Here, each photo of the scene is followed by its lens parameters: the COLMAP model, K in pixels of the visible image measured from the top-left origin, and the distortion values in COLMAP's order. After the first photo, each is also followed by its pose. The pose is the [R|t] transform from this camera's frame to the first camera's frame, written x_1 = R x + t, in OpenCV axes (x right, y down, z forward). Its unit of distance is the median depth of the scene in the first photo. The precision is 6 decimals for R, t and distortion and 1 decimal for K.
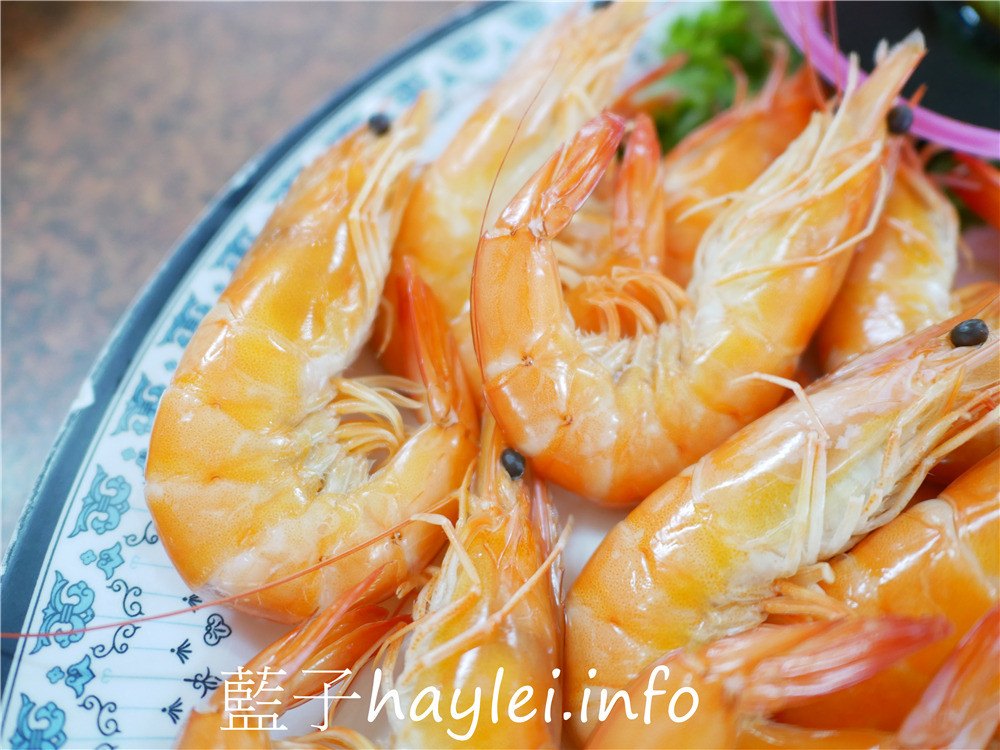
lens RADIAL K [[869.4, 0, 500.0], [0, 869.4, 375.0], [0, 0, 1]] dist [-0.045220, -0.000627]
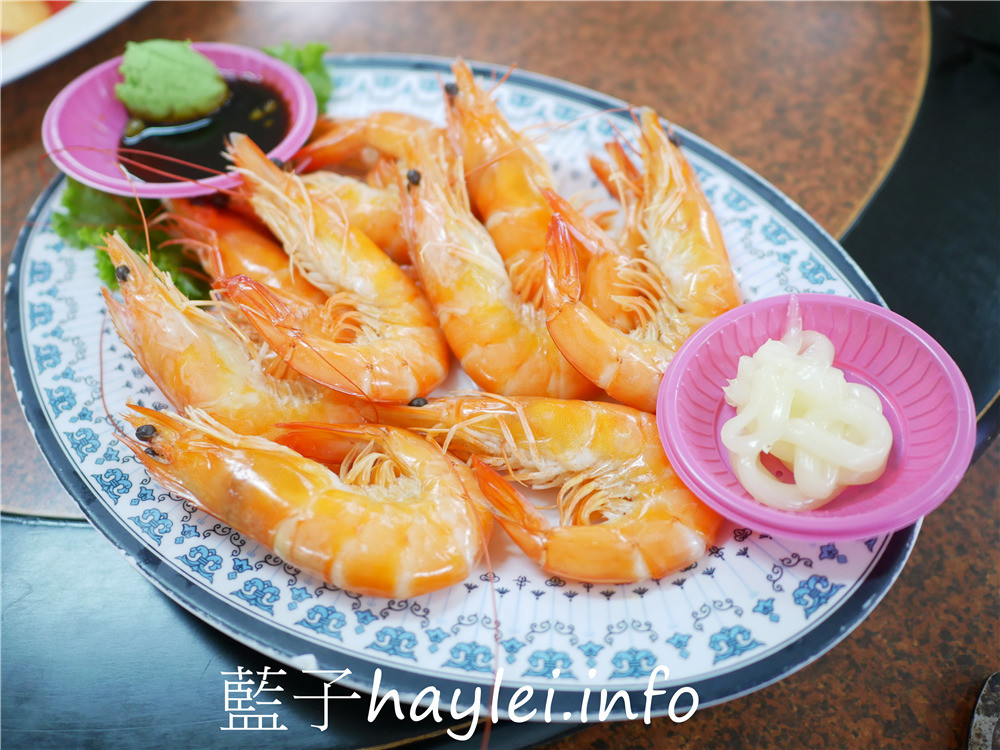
lens RADIAL K [[869.4, 0, 500.0], [0, 869.4, 375.0], [0, 0, 1]] dist [-0.045220, -0.000627]
pose [[0.136617, -0.805721, 0.576324, -0.888865], [0.879116, 0.366768, 0.304361, -0.291924], [-0.456608, 0.465074, 0.758430, -0.369190]]
